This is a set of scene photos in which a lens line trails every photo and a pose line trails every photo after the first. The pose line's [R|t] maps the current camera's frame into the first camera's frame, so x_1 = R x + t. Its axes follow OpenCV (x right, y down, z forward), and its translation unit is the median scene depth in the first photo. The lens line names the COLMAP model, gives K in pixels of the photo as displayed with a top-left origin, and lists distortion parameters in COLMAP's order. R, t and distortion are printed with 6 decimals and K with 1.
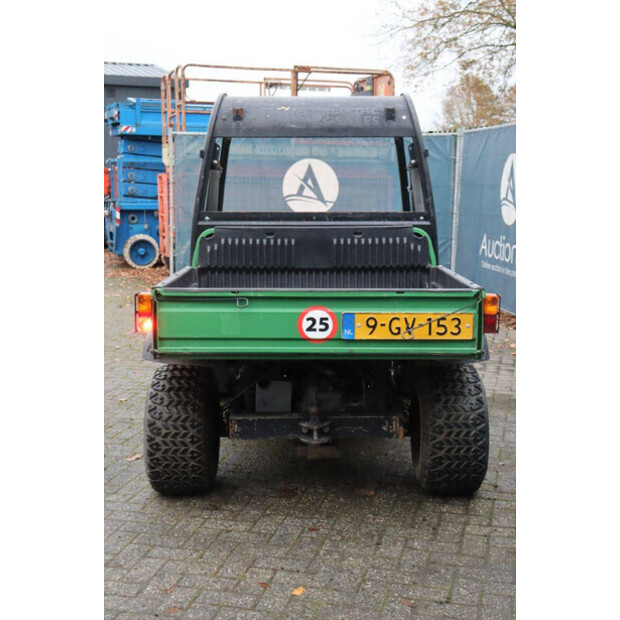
lens RADIAL K [[931.2, 0, 310.0], [0, 931.2, 310.0], [0, 0, 1]] dist [0.079777, 0.001564]
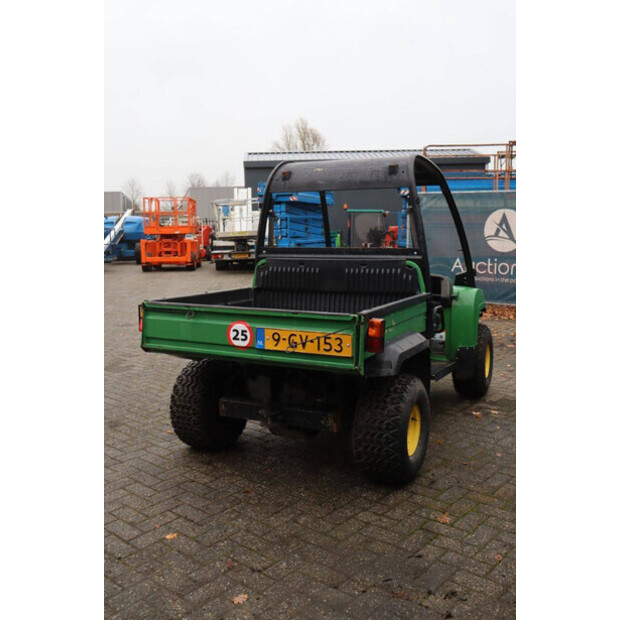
lens RADIAL K [[612.3, 0, 310.0], [0, 612.3, 310.0], [0, 0, 1]] dist [-0.013989, -0.000928]
pose [[0.892456, 0.050440, -0.448306, 0.468077], [-0.052231, 0.998600, 0.008377, -0.030964], [0.448101, 0.015939, 0.893841, 0.290986]]
